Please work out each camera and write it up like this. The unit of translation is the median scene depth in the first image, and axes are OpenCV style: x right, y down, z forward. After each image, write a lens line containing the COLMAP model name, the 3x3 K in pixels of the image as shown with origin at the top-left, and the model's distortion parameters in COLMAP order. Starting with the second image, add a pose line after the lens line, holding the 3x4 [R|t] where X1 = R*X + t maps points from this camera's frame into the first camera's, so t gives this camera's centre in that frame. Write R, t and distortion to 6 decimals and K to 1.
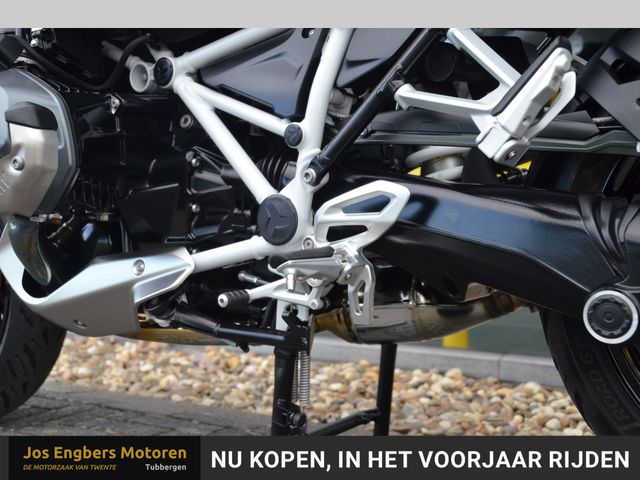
lens RADIAL K [[939.7, 0, 320.0], [0, 939.7, 240.0], [0, 0, 1]] dist [0.128594, 0.009360]
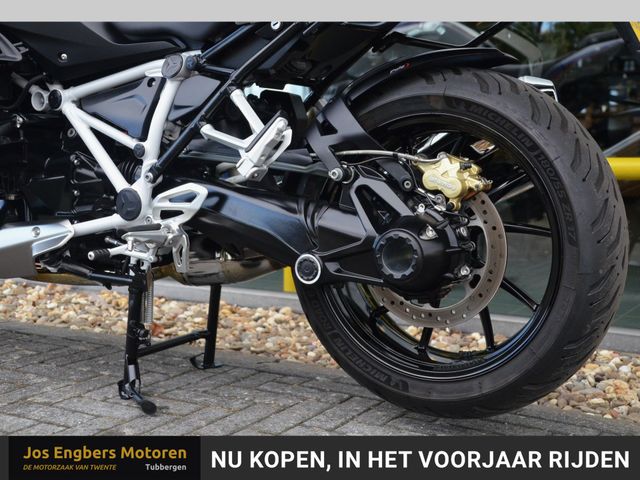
lens RADIAL K [[765.1, 0, 320.0], [0, 765.1, 240.0], [0, 0, 1]] dist [-0.019999, 0.351559]
pose [[0.988959, 0.020562, 0.146757, 0.073199], [-0.026926, 0.998775, 0.041510, -0.020849], [-0.145724, -0.045003, 0.988301, -0.259344]]
